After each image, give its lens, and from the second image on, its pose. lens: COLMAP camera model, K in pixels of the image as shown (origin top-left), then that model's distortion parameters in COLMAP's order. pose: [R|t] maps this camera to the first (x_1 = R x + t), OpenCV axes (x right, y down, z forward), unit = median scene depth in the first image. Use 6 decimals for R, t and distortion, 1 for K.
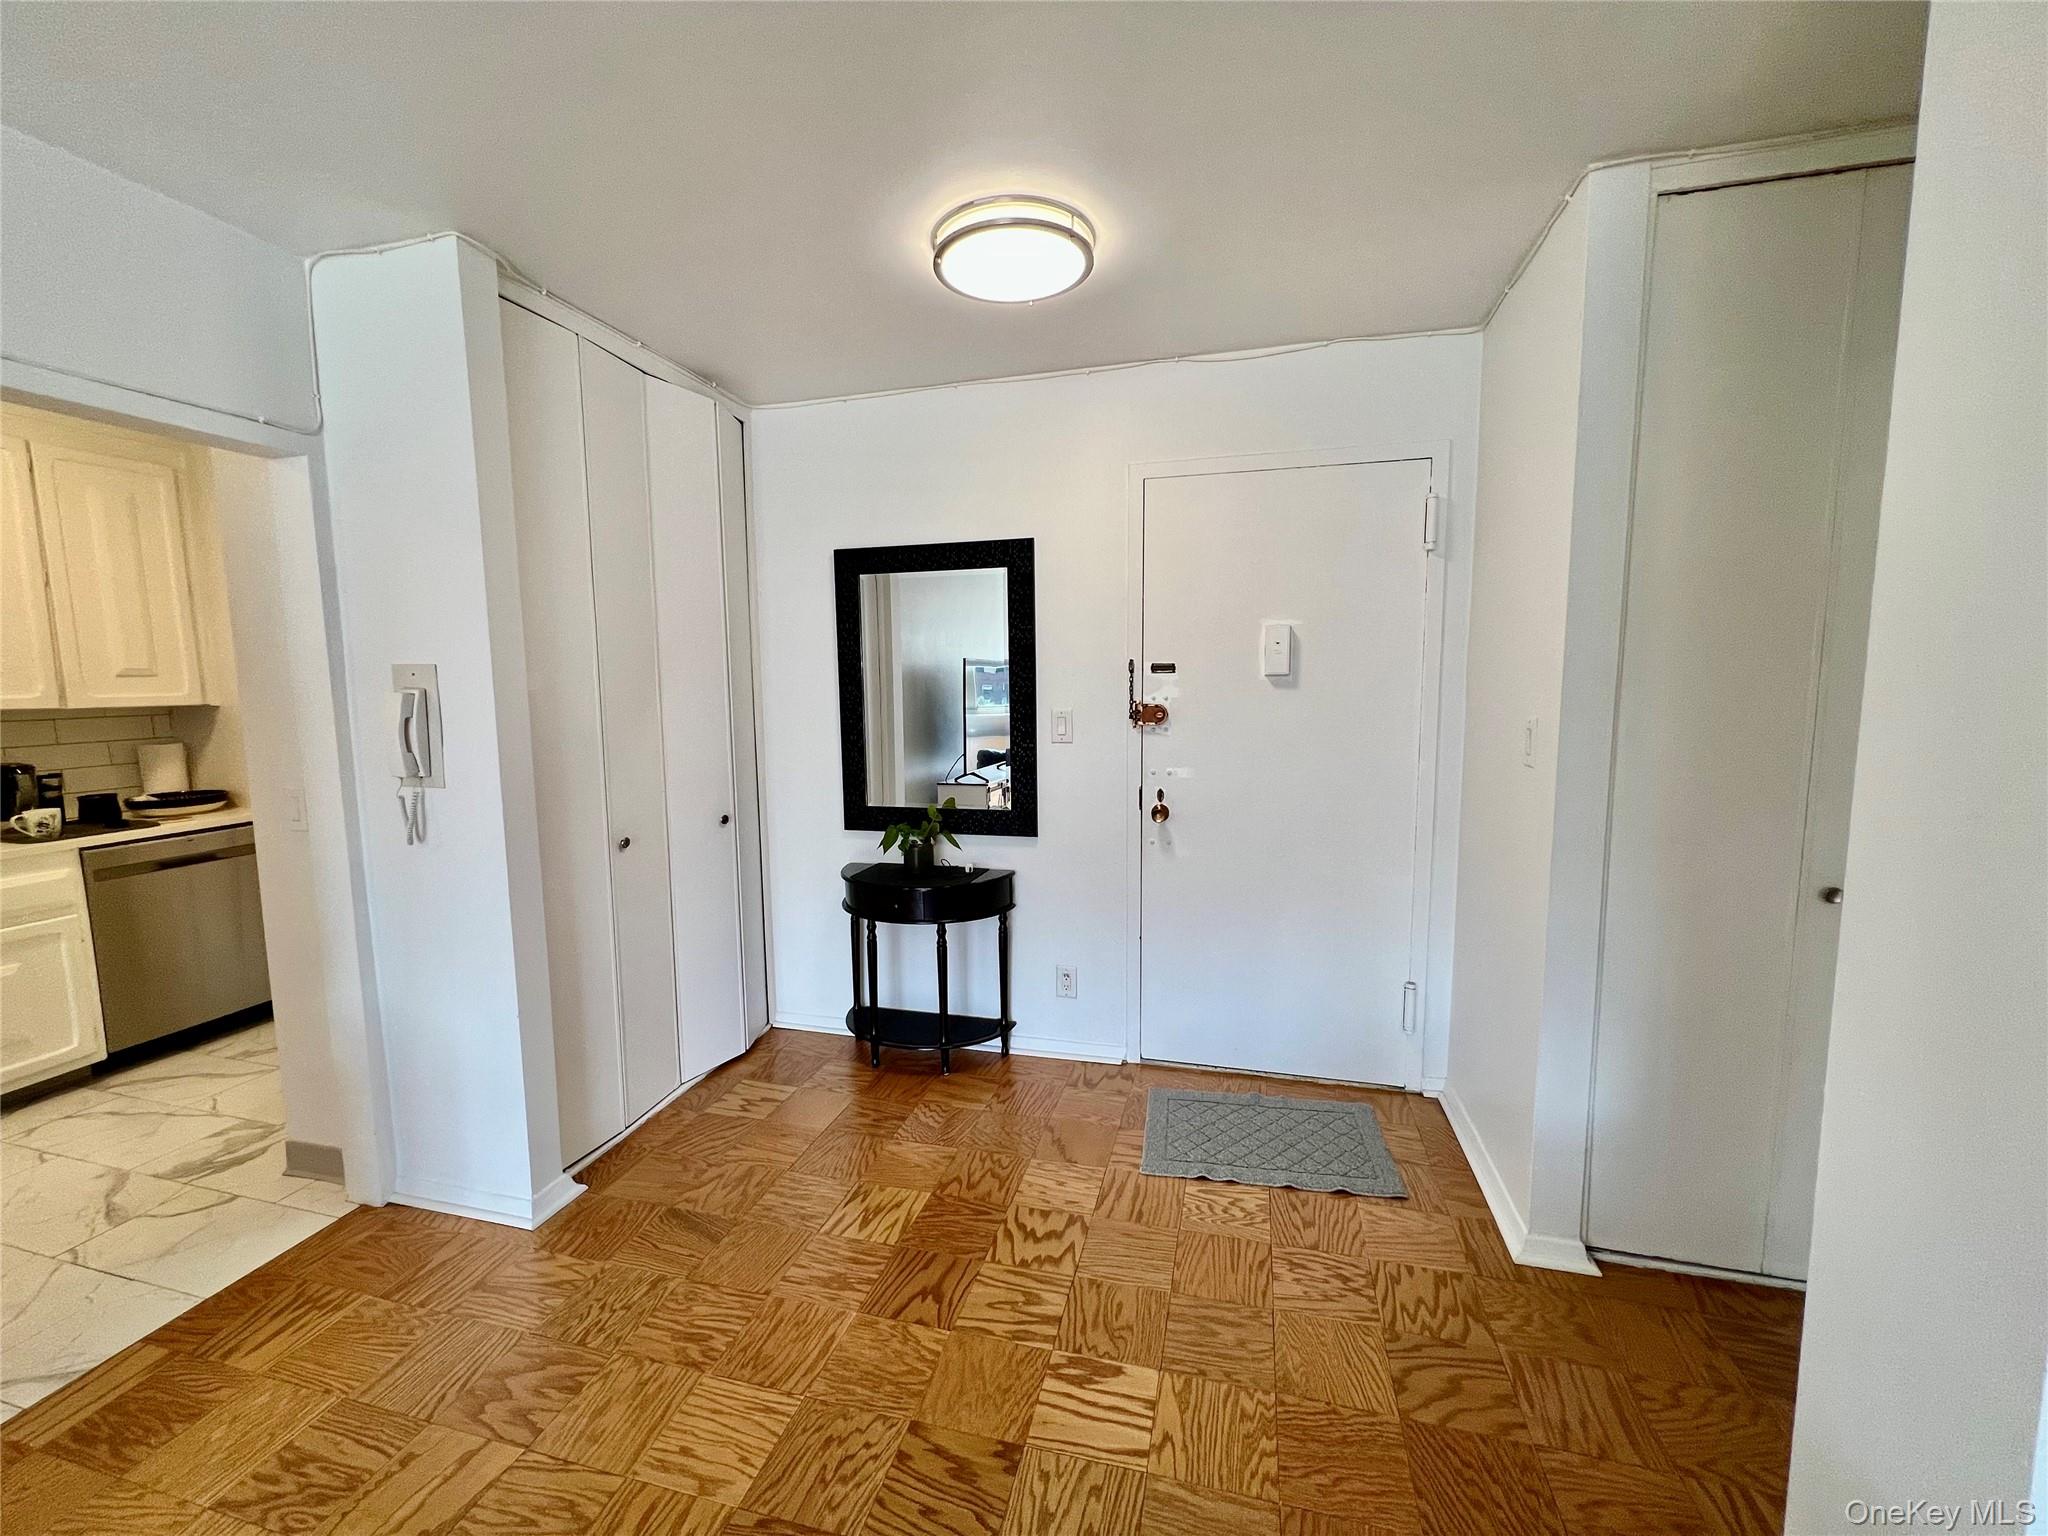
lens RADIAL K [[826.9, 0, 1024.0], [0, 826.9, 768.0], [0, 0, 1]] dist [-0.000146, -0.000142]
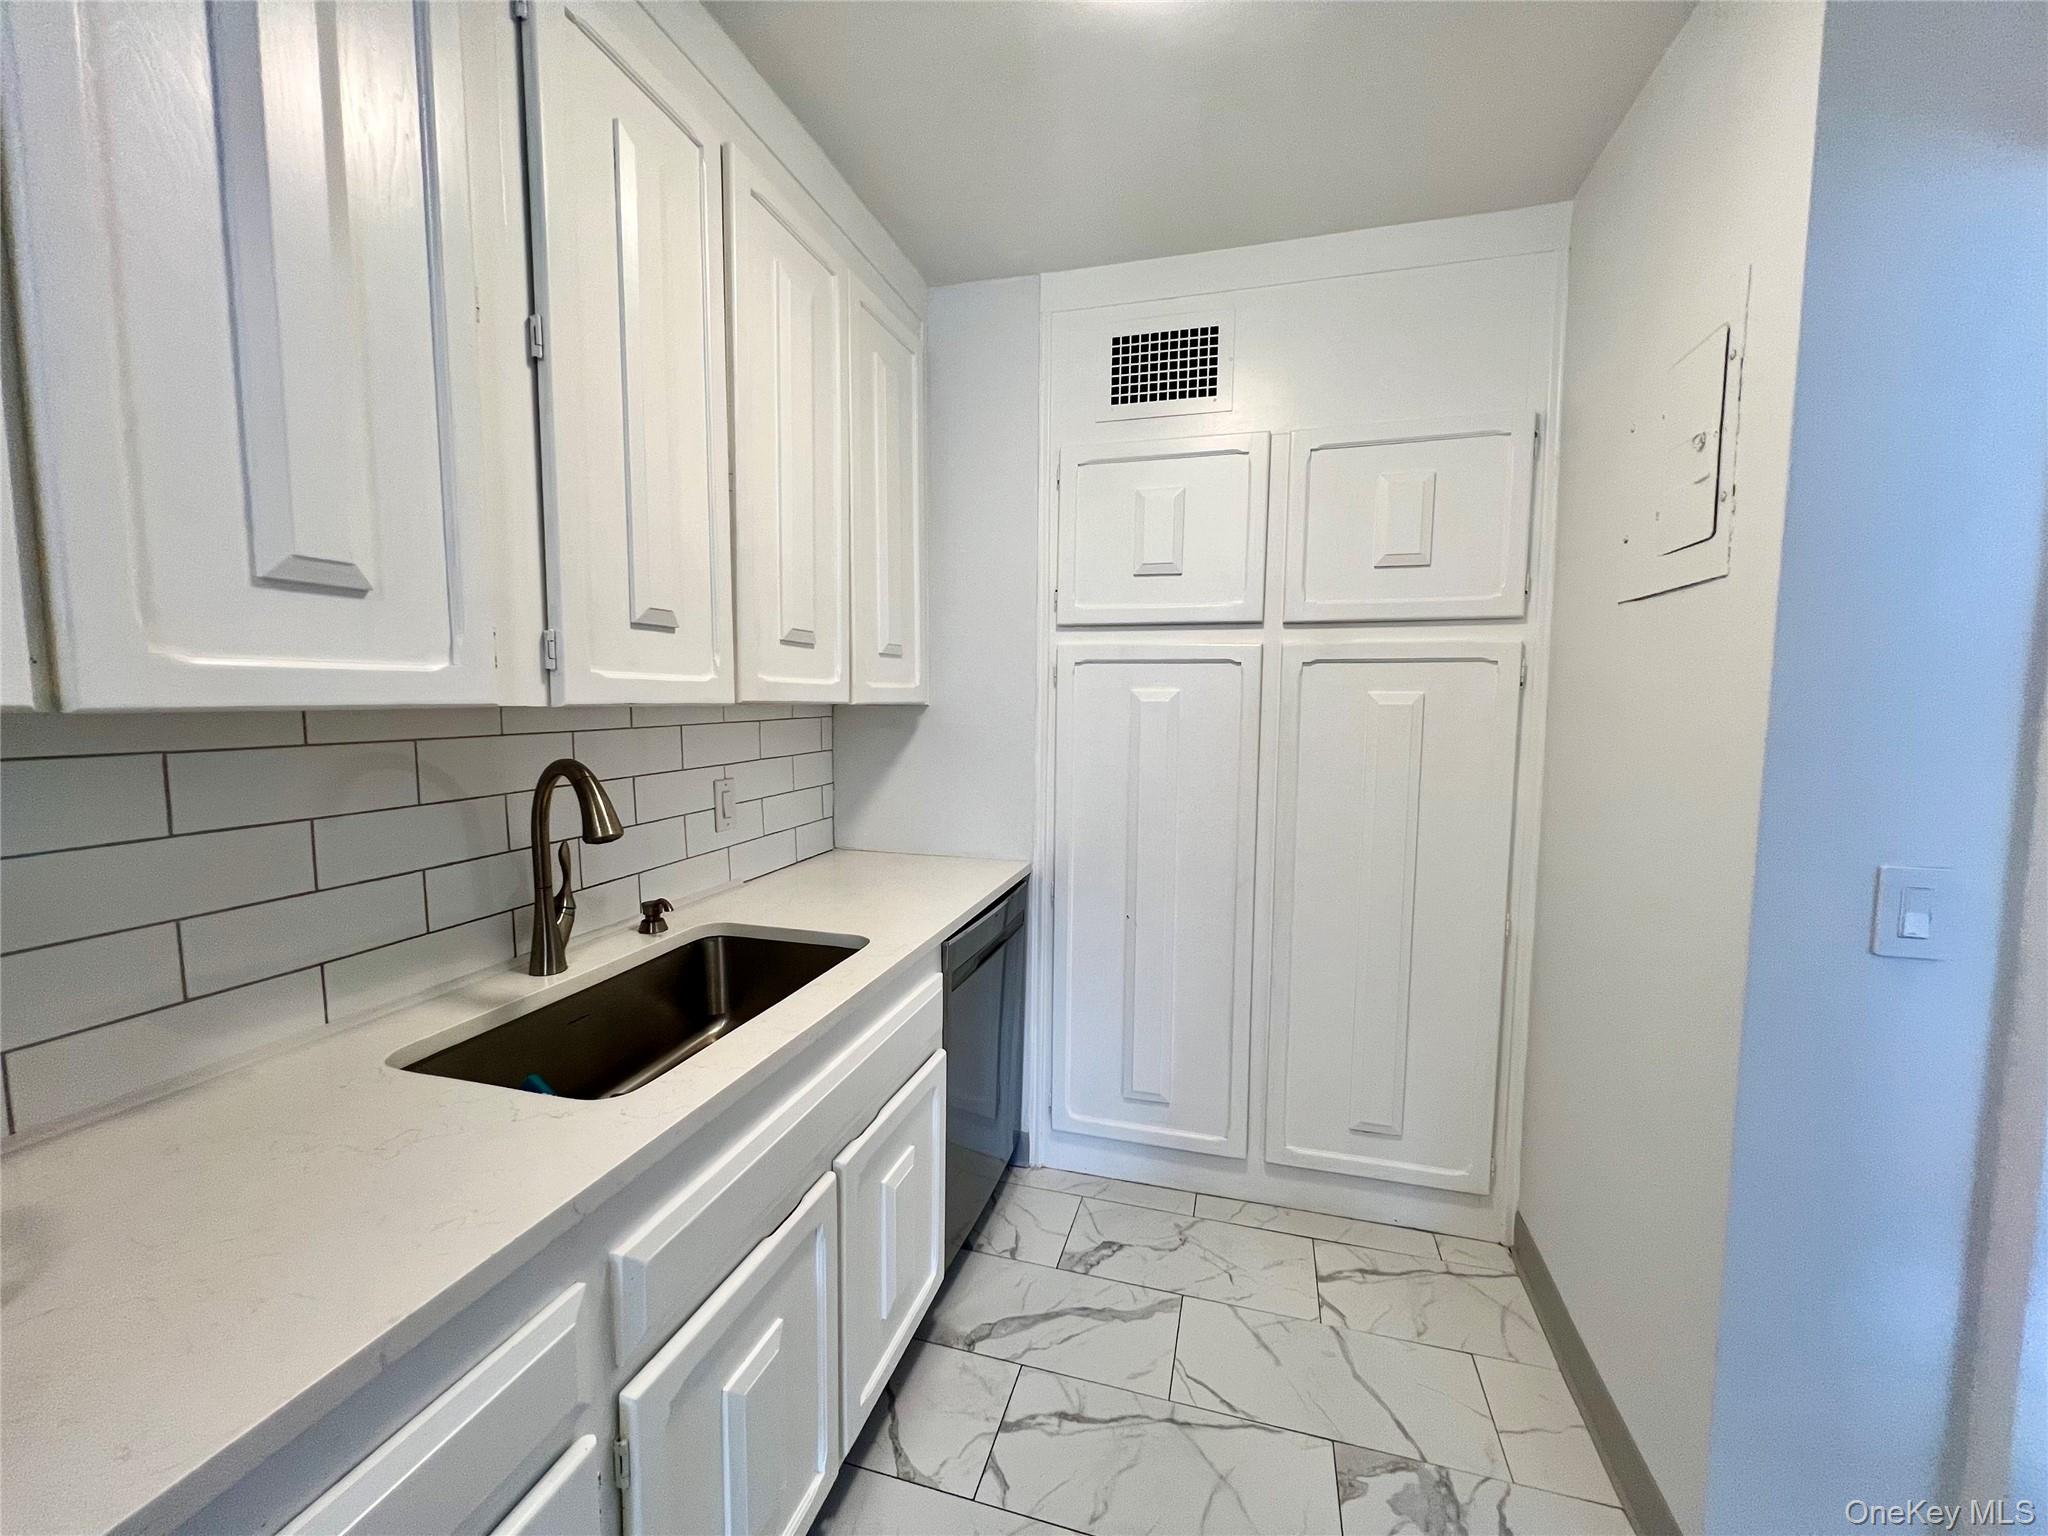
lens RADIAL K [[822.9, 0, 1024.0], [0, 822.9, 768.0], [0, 0, 1]] dist [-0.002115, 0.000186]
pose [[0.999881, 0.014852, -0.004272, -1.073111], [-0.014911, 0.999787, -0.014245, -0.018827], [0.004059, 0.014307, 0.999889, 0.404068]]
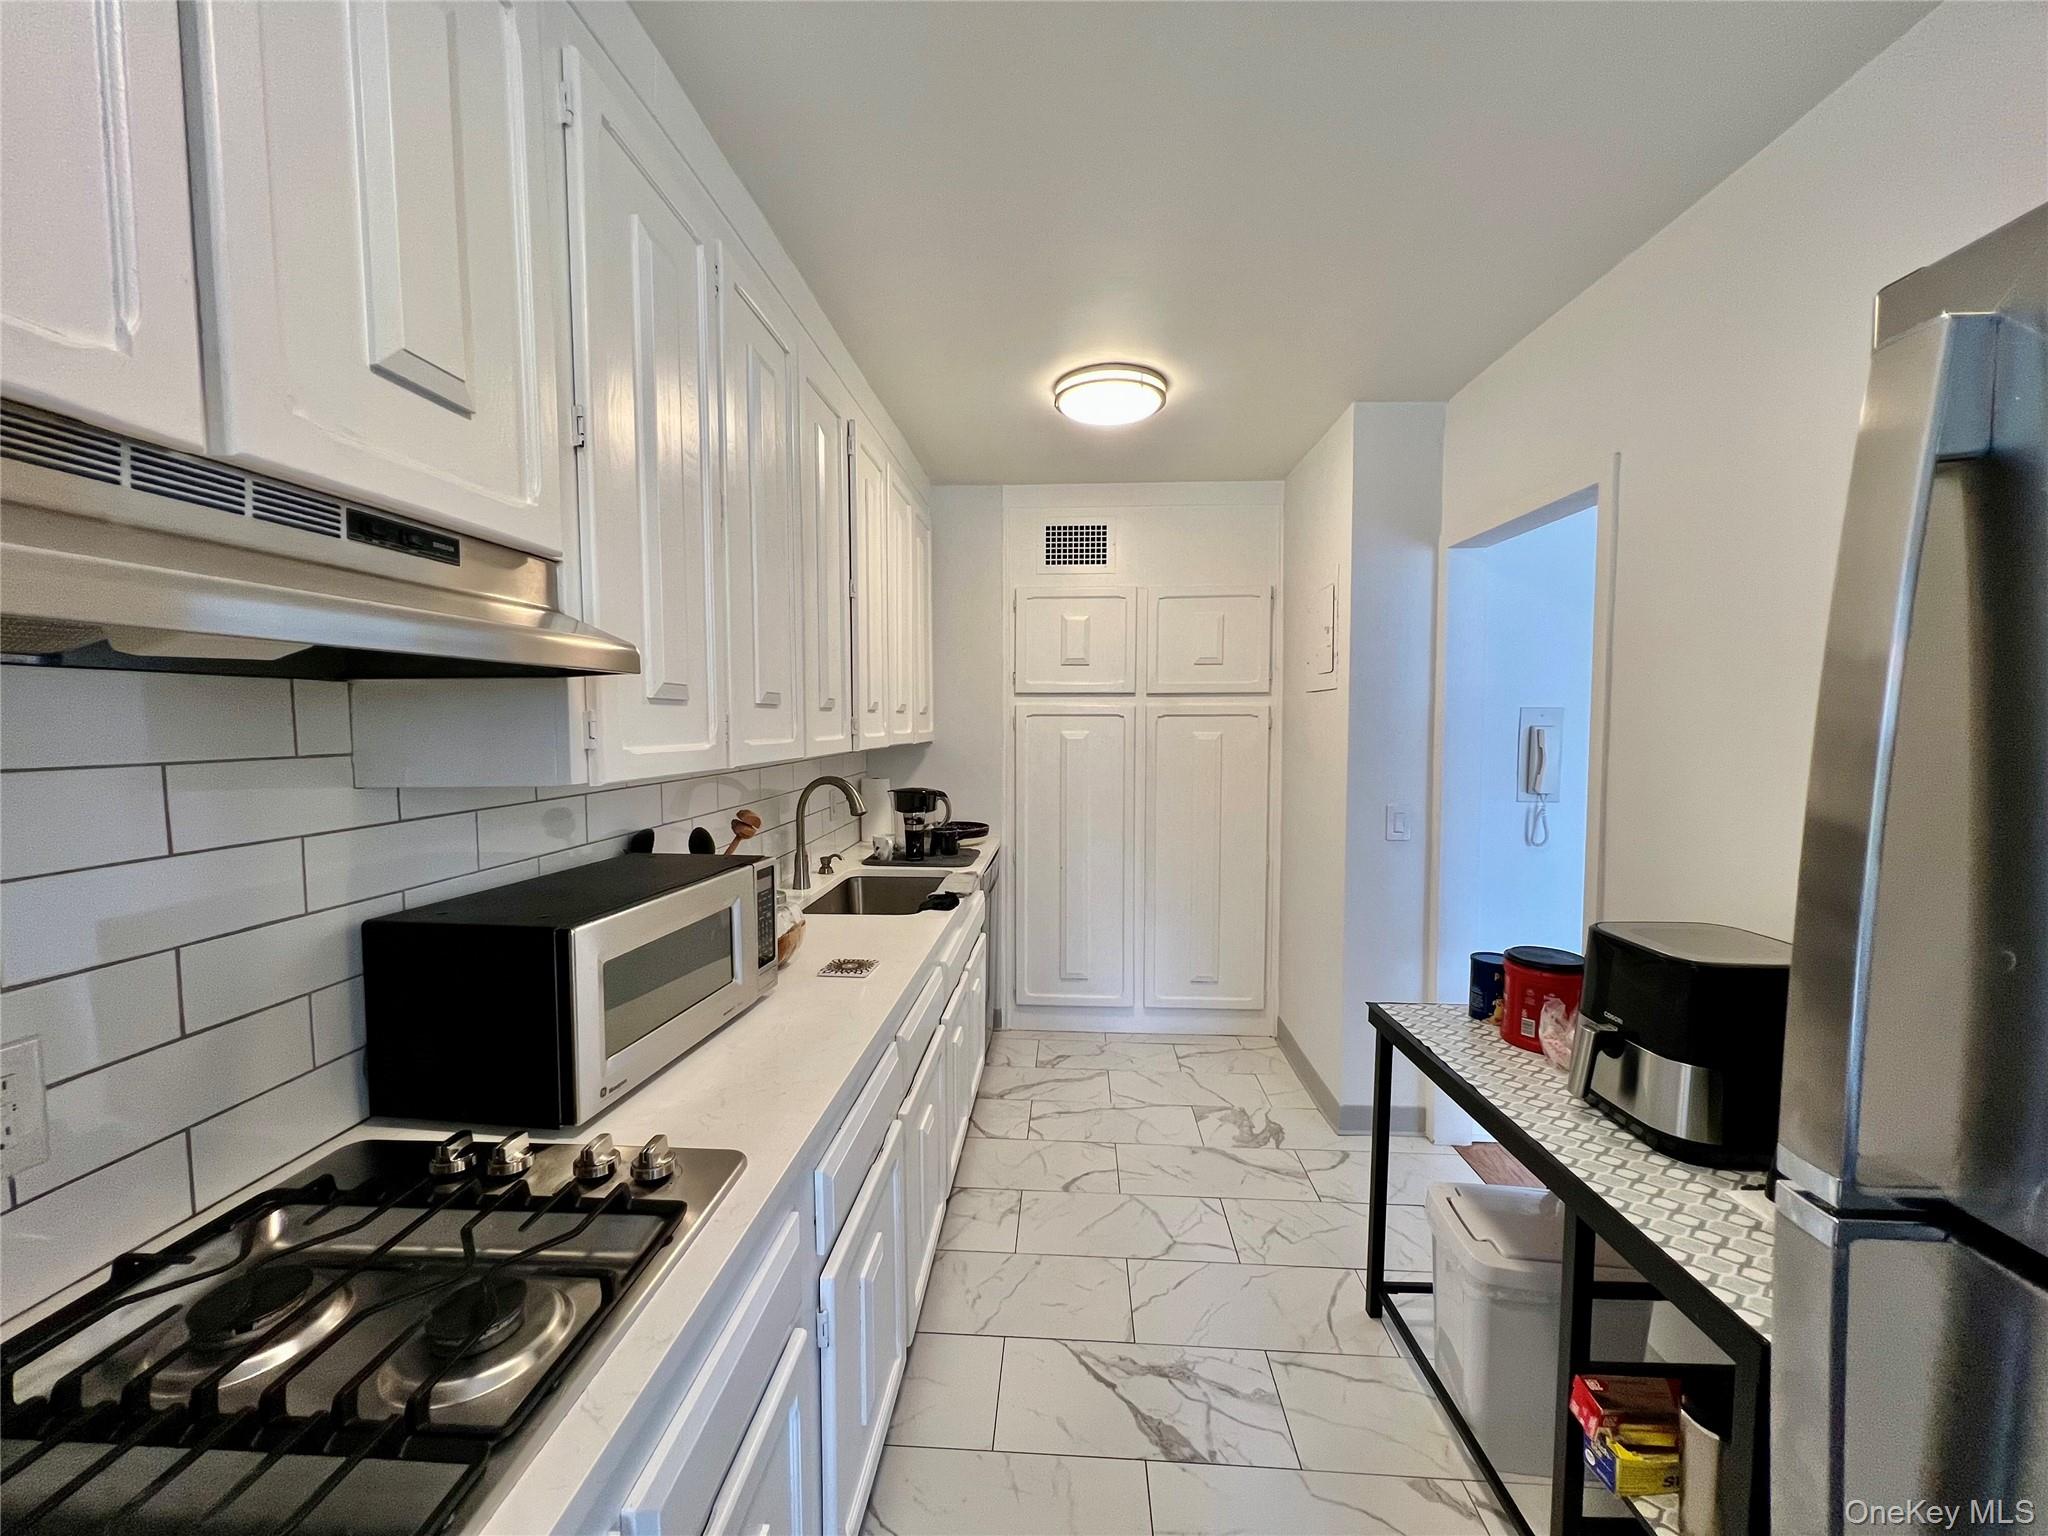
lens RADIAL K [[826.9, 0, 1024.0], [0, 826.9, 768.0], [0, 0, 1]] dist [-0.000146, -0.000142]
pose [[0.978109, -0.005150, 0.208031, -1.300382], [0.014397, 0.998973, -0.042958, 0.006907], [-0.207596, 0.045013, 0.977179, -0.076361]]
